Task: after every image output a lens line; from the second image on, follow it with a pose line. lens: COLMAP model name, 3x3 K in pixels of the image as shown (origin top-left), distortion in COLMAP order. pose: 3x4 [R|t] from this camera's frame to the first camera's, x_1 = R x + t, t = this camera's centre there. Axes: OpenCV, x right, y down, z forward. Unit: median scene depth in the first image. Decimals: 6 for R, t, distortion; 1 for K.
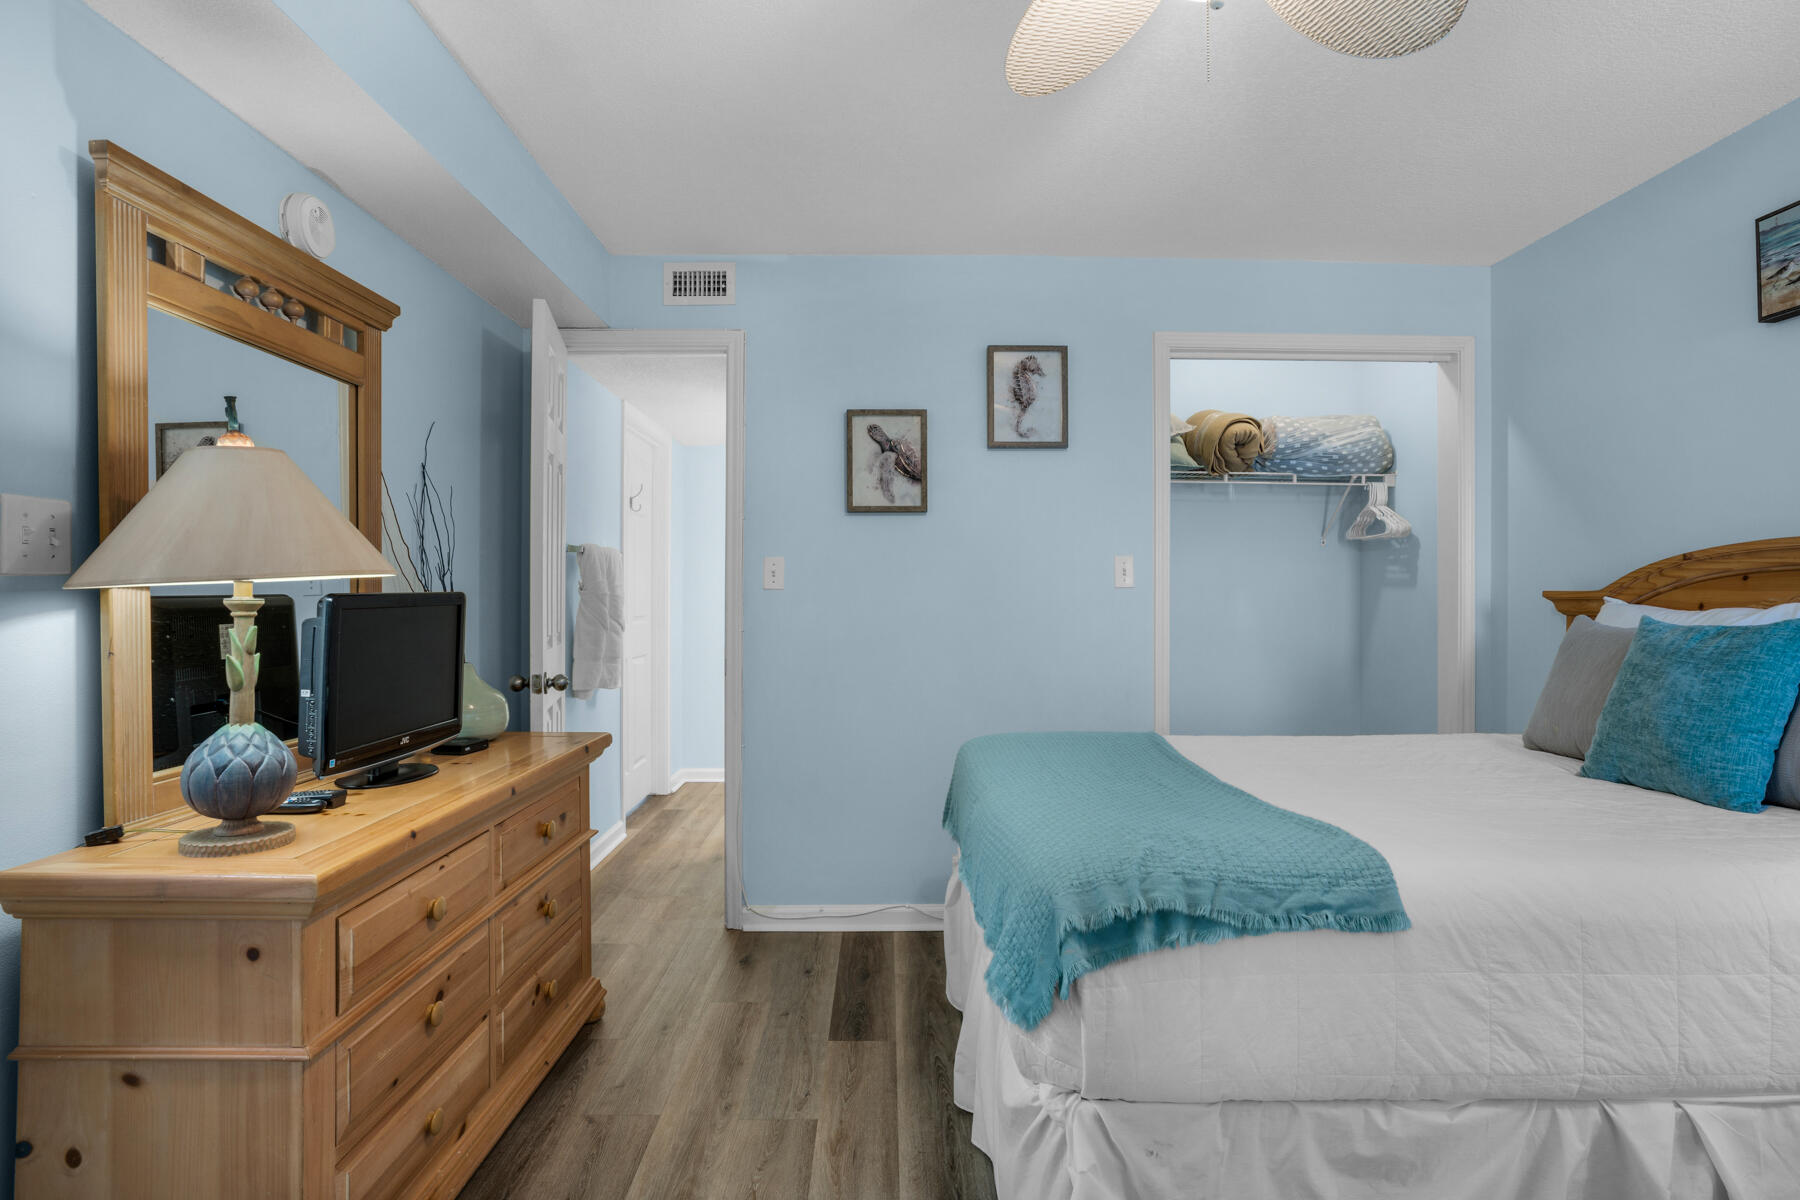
lens RADIAL K [[962.5, 0, 899.3], [0, 962.5, 575.5], [0, 0, 1]] dist [-0.046466, 0.022593]
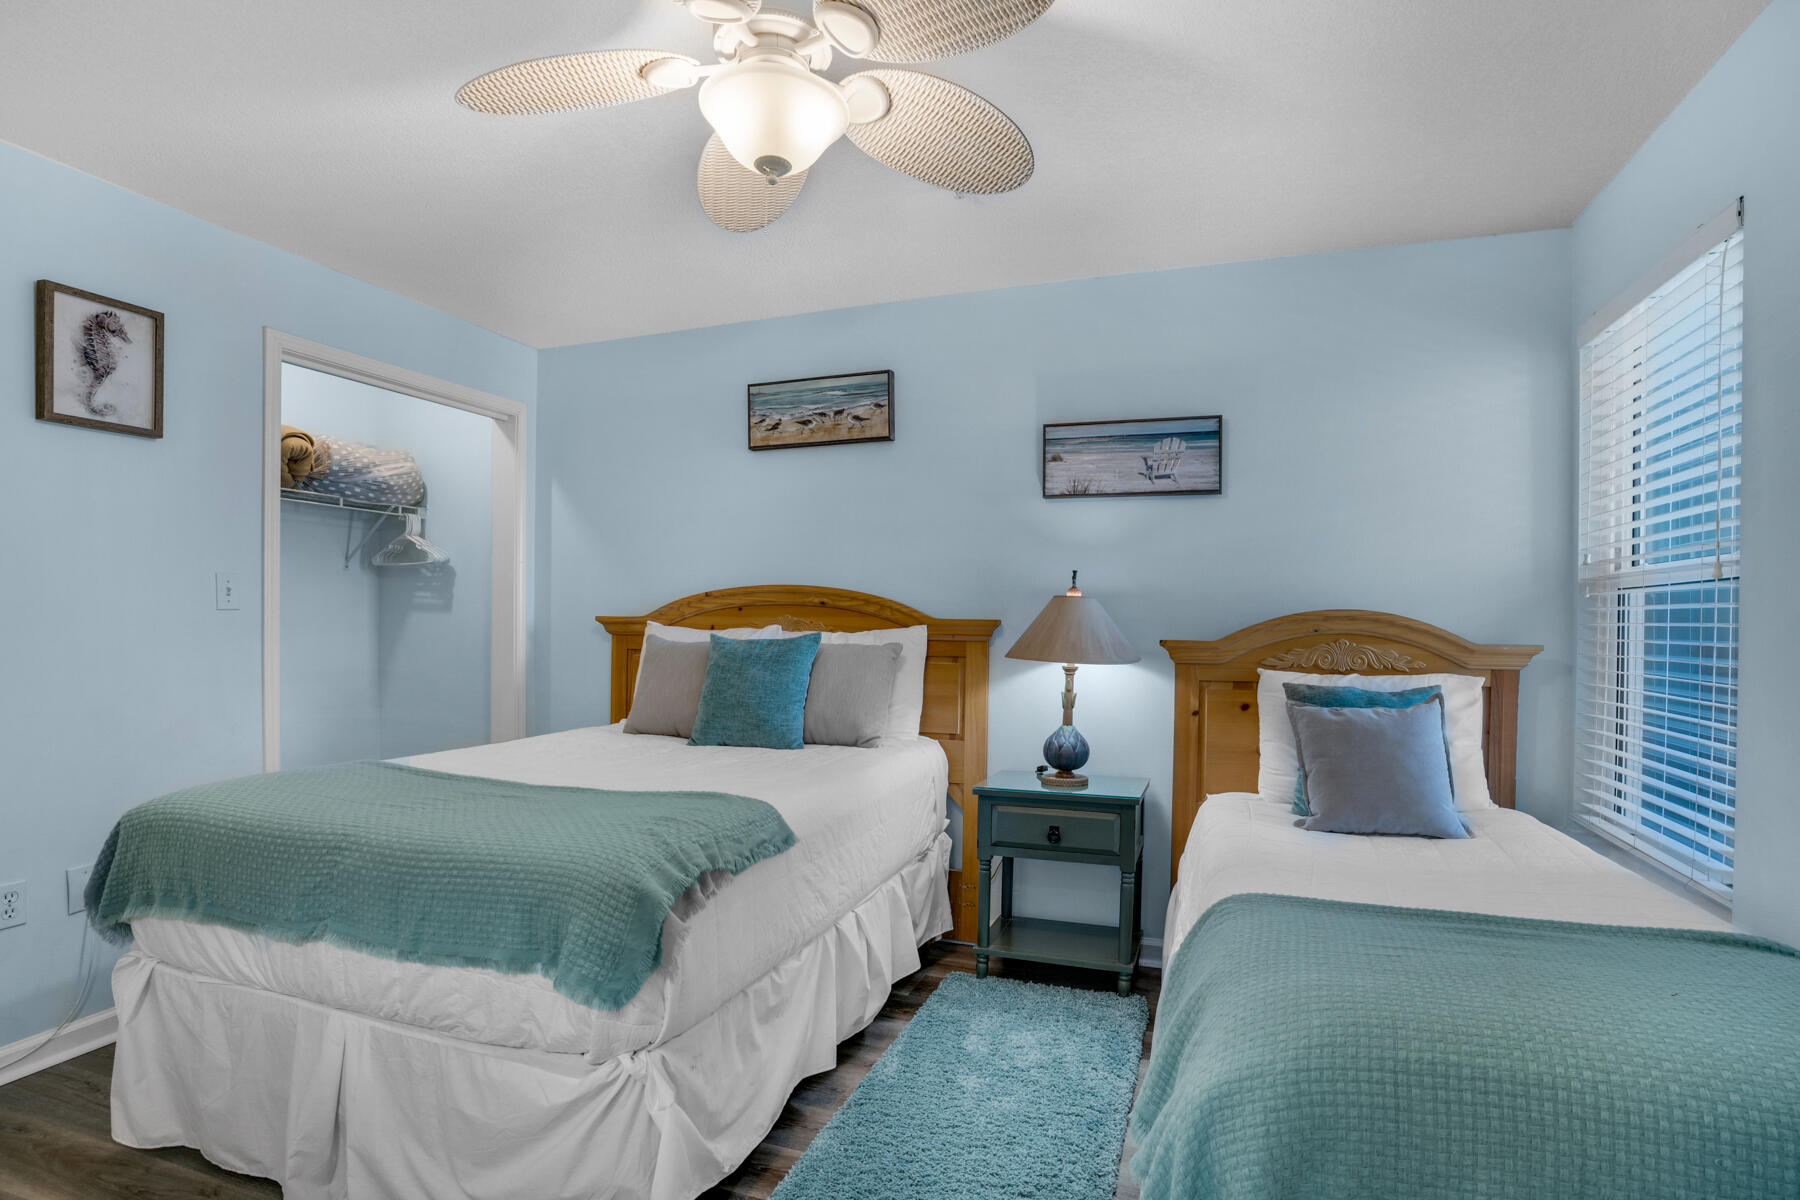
lens RADIAL K [[918.5, 0, 907.9], [0, 918.5, 616.4], [0, 0, 1]] dist [-0.069876, 0.032903]
pose [[0.349706, 0.003427, 0.936853, -0.309350], [-0.022625, 0.999733, 0.004788, 0.000698], [-0.936586, -0.022871, 0.349690, 0.135551]]
